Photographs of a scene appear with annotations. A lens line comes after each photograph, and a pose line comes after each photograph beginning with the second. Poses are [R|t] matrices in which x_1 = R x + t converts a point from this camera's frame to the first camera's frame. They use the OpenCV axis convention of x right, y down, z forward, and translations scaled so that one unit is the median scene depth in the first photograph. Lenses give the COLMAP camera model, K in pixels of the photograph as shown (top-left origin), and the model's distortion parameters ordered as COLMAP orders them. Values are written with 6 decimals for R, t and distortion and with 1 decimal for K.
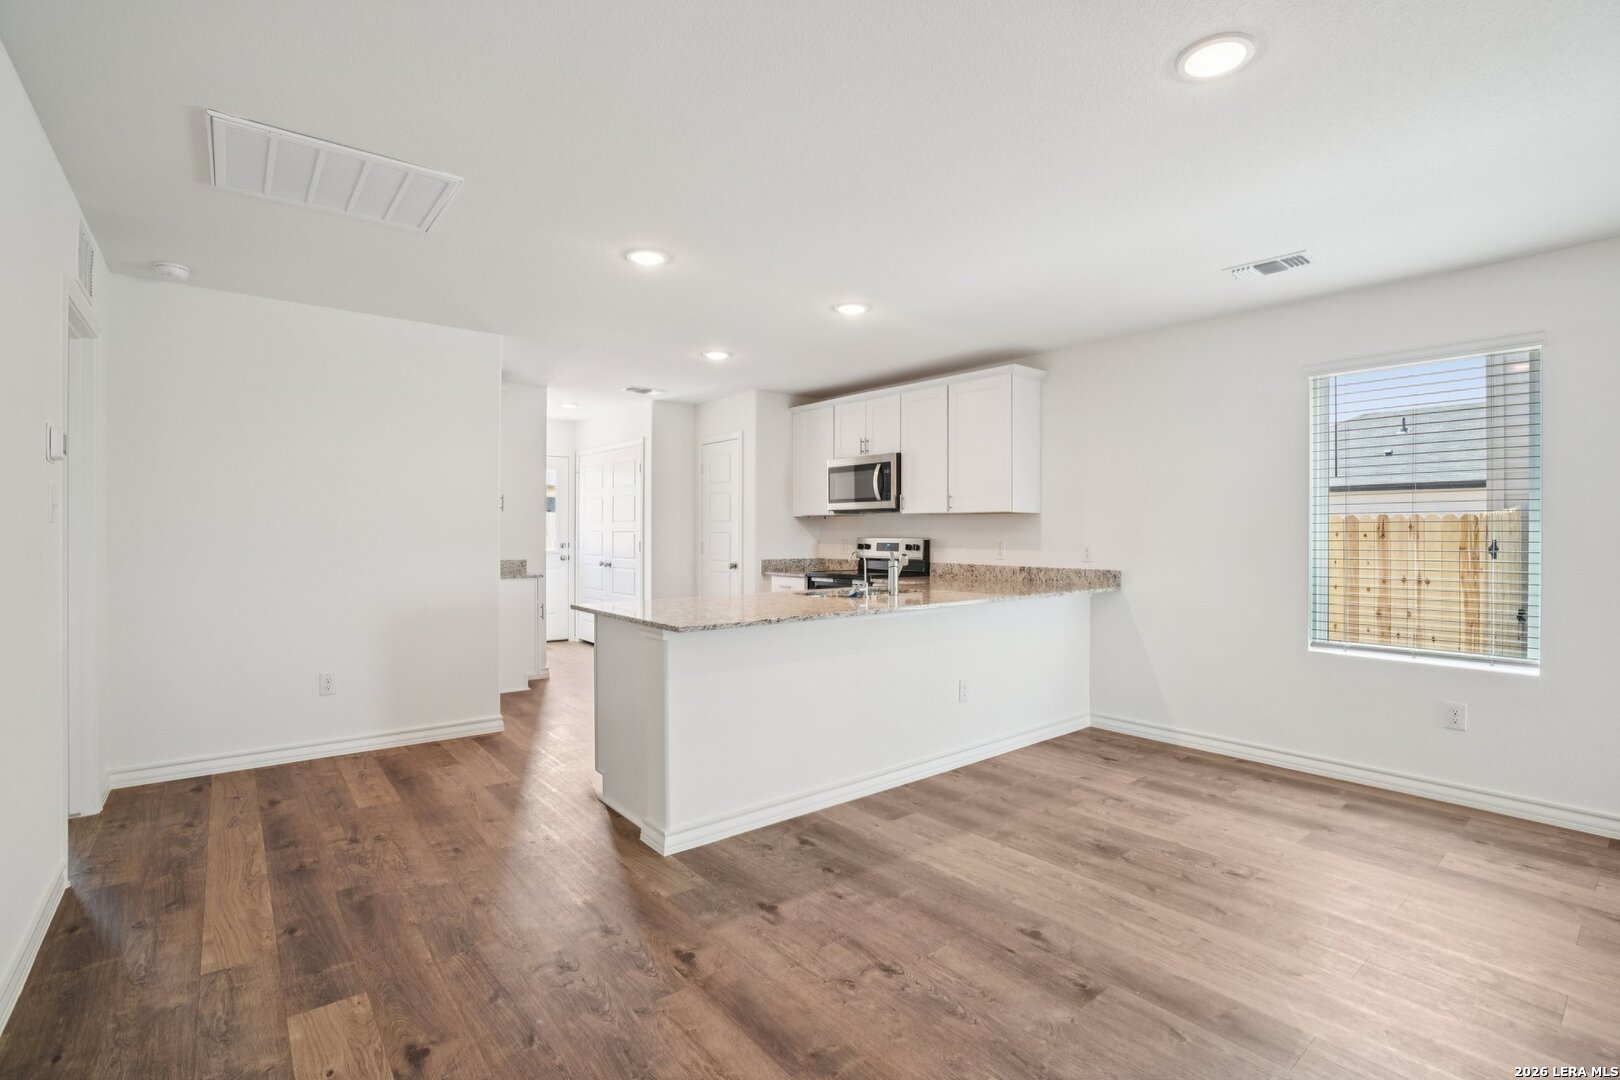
lens RADIAL K [[751.6, 0, 812.3], [0, 751.6, 530.6], [0, 0, 1]] dist [-0.032254, 0.003503]
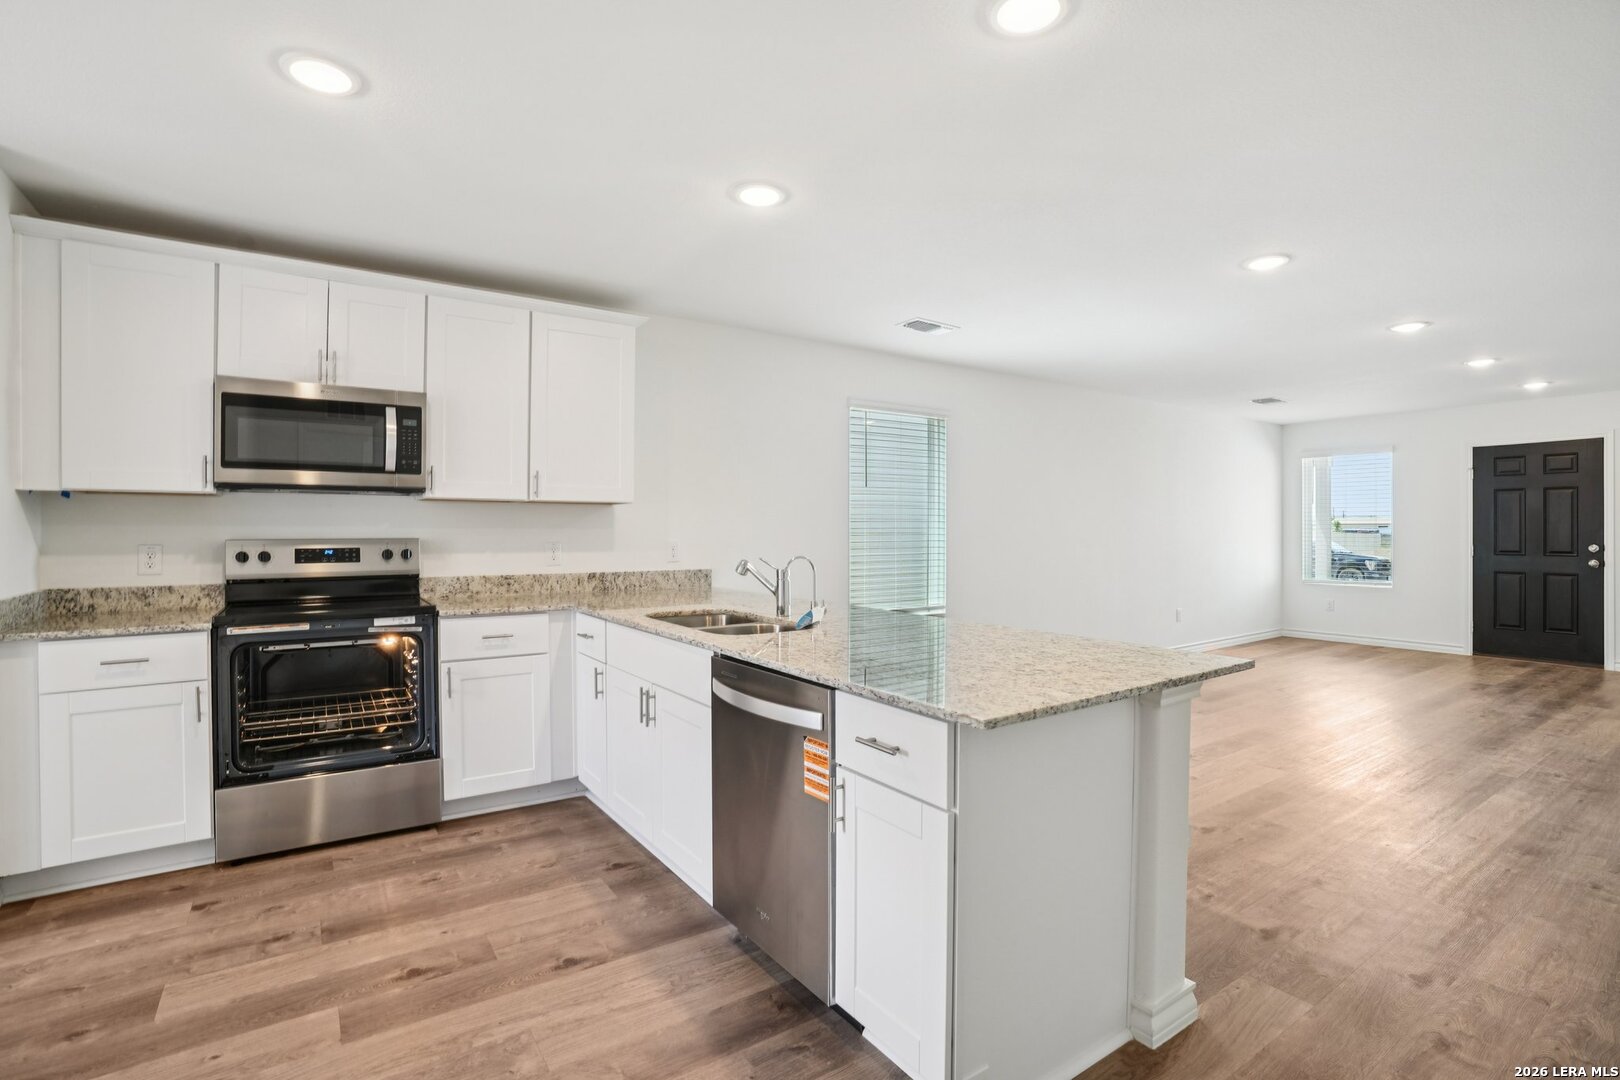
lens RADIAL K [[751.6, 0, 810.1], [0, 751.6, 540.5], [0, 0, 1]] dist [-0.032254, 0.003503]
pose [[0.091183, -0.013038, 0.995749, -0.476563], [-0.000377, 0.999914, 0.013127, 0.003836], [-0.995834, -0.001572, 0.091171, 0.699896]]
